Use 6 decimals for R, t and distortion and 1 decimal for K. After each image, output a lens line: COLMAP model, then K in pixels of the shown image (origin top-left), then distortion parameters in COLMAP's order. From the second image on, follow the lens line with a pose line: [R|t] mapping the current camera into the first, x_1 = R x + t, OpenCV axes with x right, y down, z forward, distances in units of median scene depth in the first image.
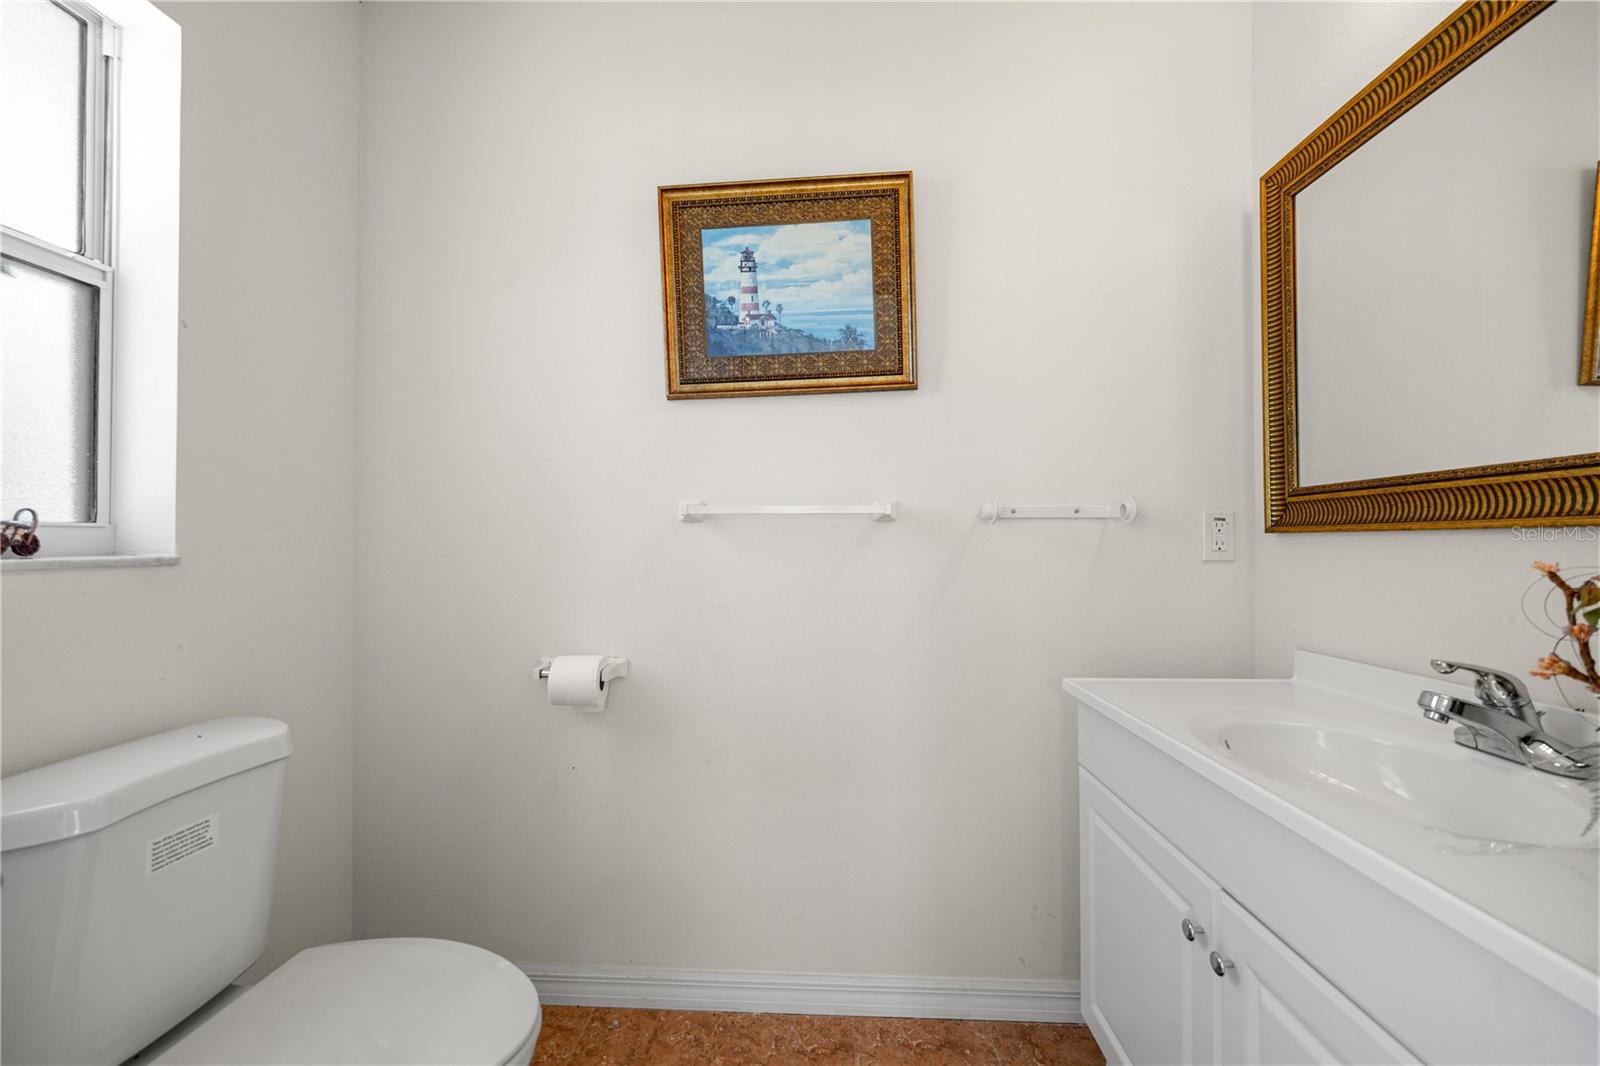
lens RADIAL K [[631.9, 0, 794.1], [0, 631.9, 527.5], [0, 0, 1]] dist [0.001199, -0.000111]
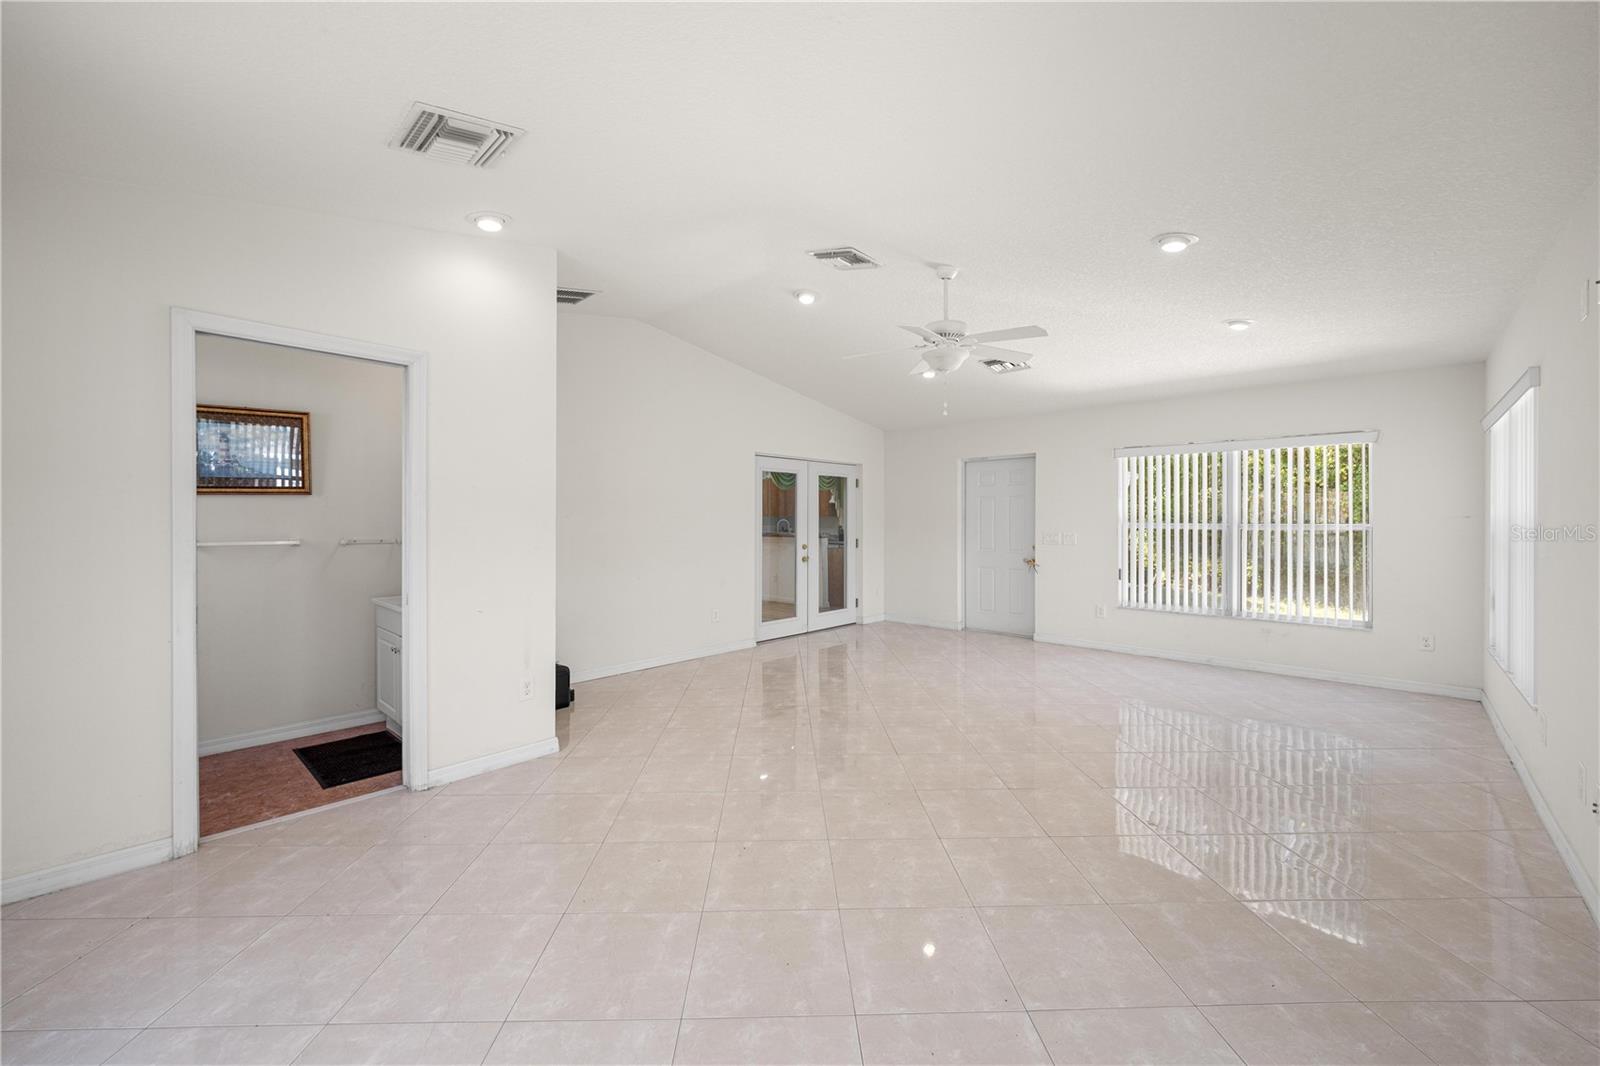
lens RADIAL K [[631.9, 0, 794.1], [0, 631.9, 527.5], [0, 0, 1]] dist [0.001199, -0.000111]
pose [[0.641744, -0.005664, 0.766898, -0.535228], [-0.023338, 0.999365, 0.026911, -0.202961], [-0.766564, -0.035168, 0.641204, -2.227868]]
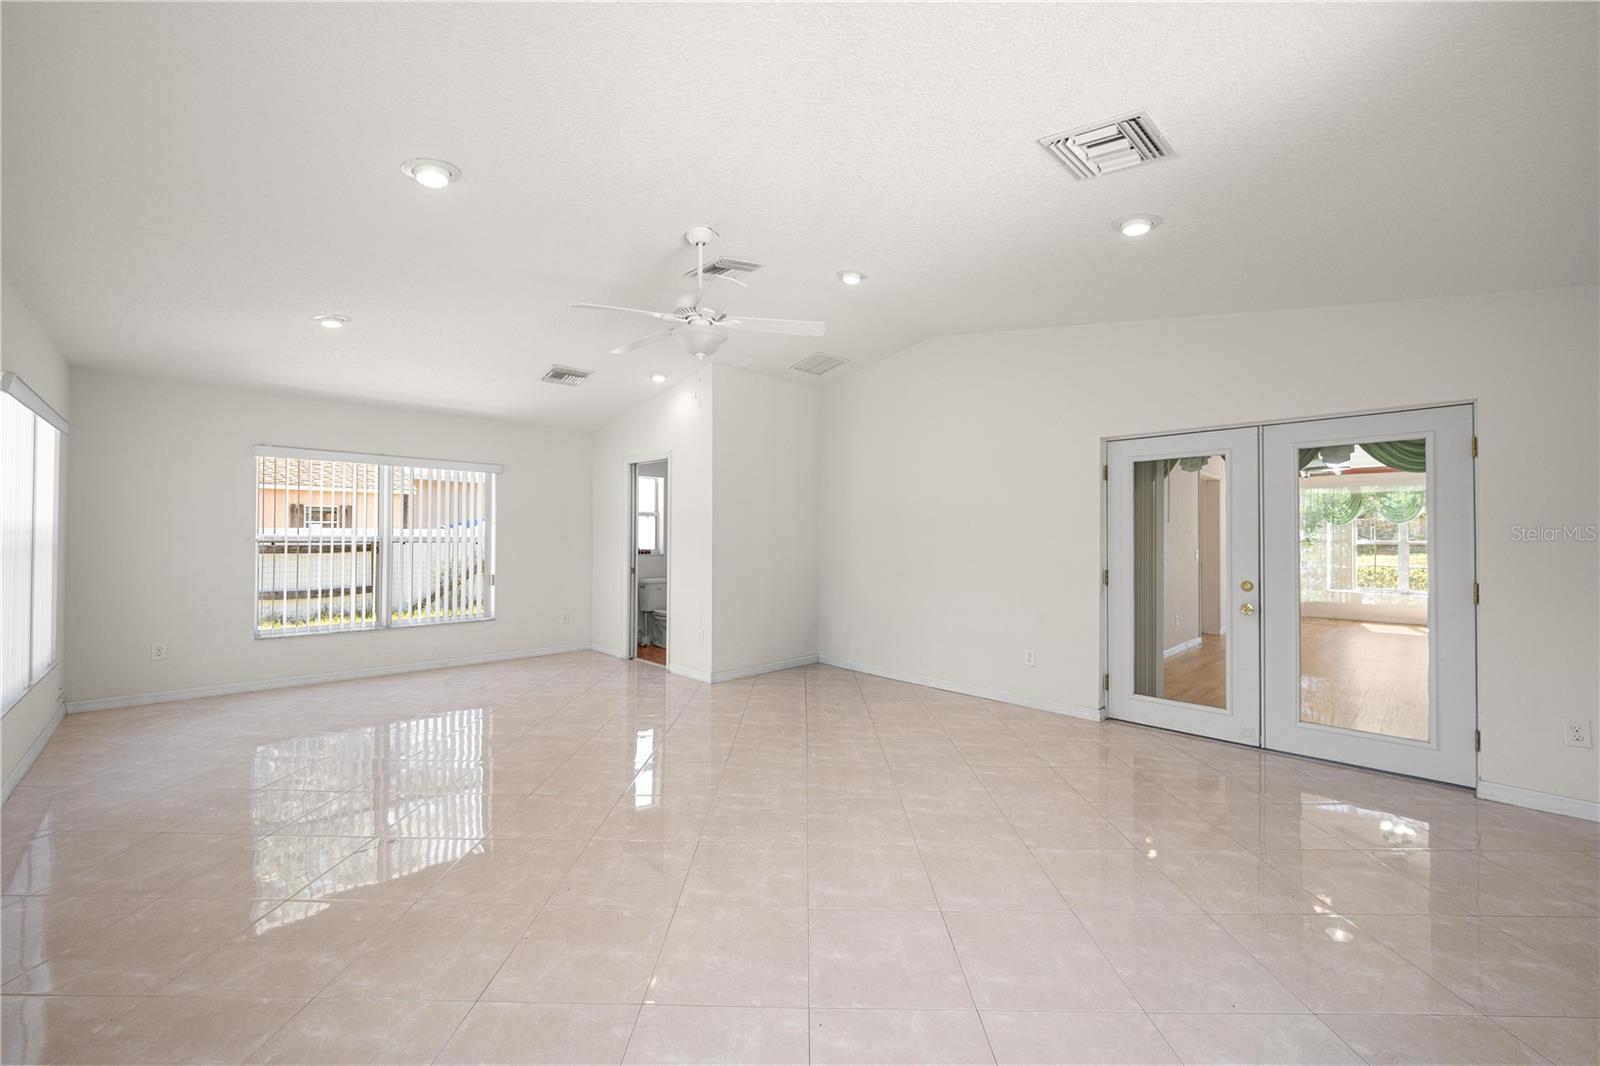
lens RADIAL K [[631.9, 0, 794.1], [0, 631.9, 527.5], [0, 0, 1]] dist [0.001199, -0.000111]
pose [[0.731758, -0.004291, -0.681551, 3.719518], [0.007811, 0.999967, 0.002090, -0.191208], [0.681520, -0.006853, 0.731767, -2.408245]]
